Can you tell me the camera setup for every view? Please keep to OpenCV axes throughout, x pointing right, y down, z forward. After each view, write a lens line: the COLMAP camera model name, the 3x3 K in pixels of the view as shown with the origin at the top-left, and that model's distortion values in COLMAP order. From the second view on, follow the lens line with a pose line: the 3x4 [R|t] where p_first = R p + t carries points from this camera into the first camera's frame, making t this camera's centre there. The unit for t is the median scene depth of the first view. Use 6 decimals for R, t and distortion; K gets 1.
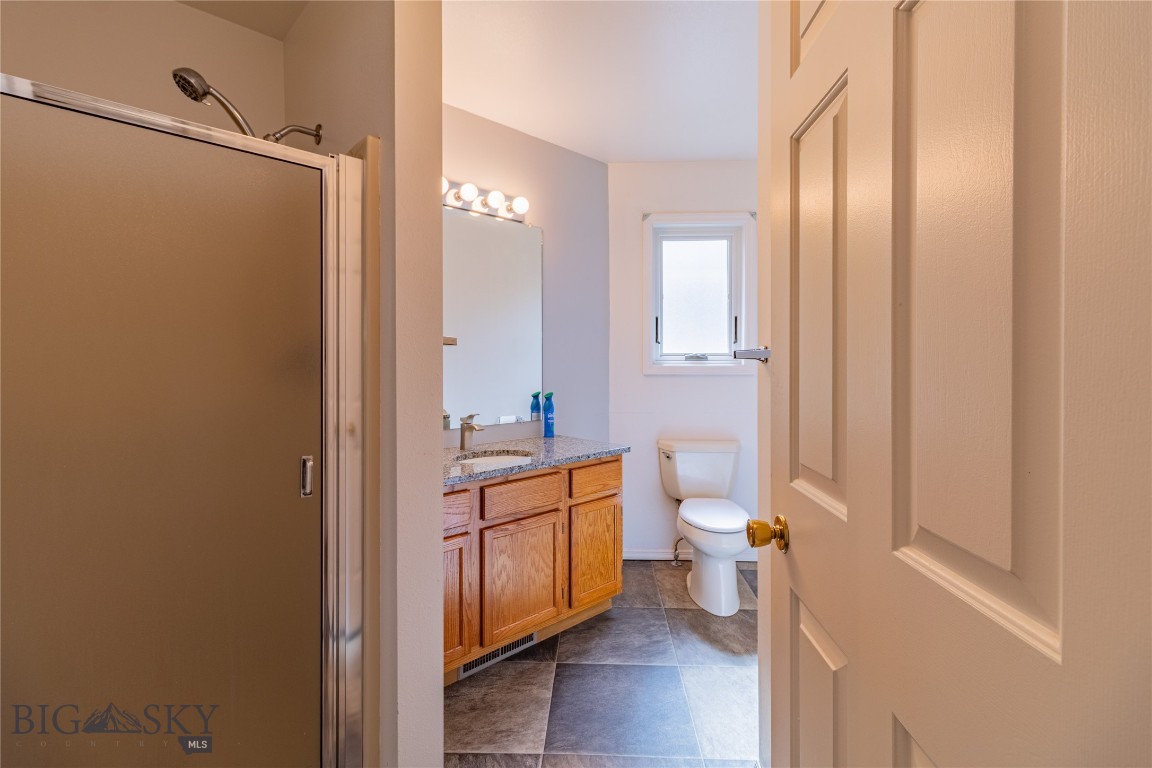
lens RADIAL K [[530.9, 0, 576.7], [0, 530.9, 366.0], [0, 0, 1]] dist [0.001912, 0.000255]
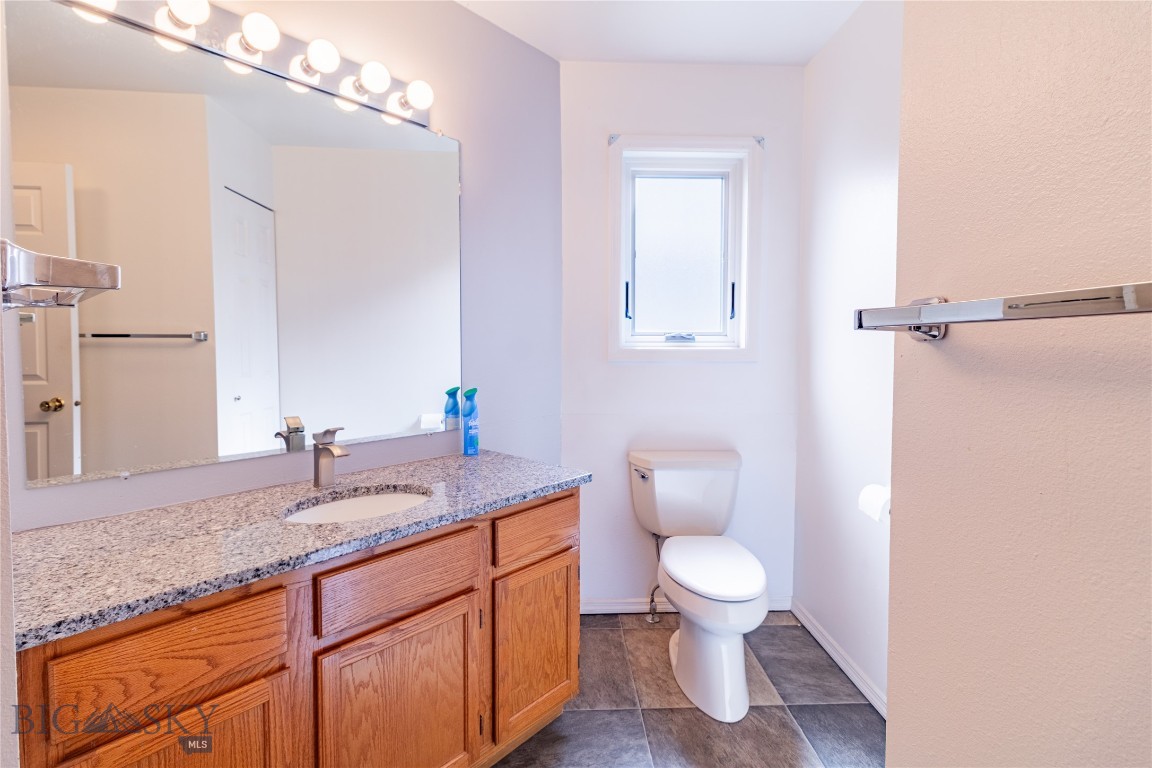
lens RADIAL K [[530.9, 0, 576.7], [0, 530.9, 366.0], [0, 0, 1]] dist [0.001912, 0.000255]
pose [[0.996789, -0.000500, 0.080074, 0.031166], [-0.001894, 0.999554, 0.029820, 0.001721], [-0.080053, -0.029876, 0.996343, 0.366452]]
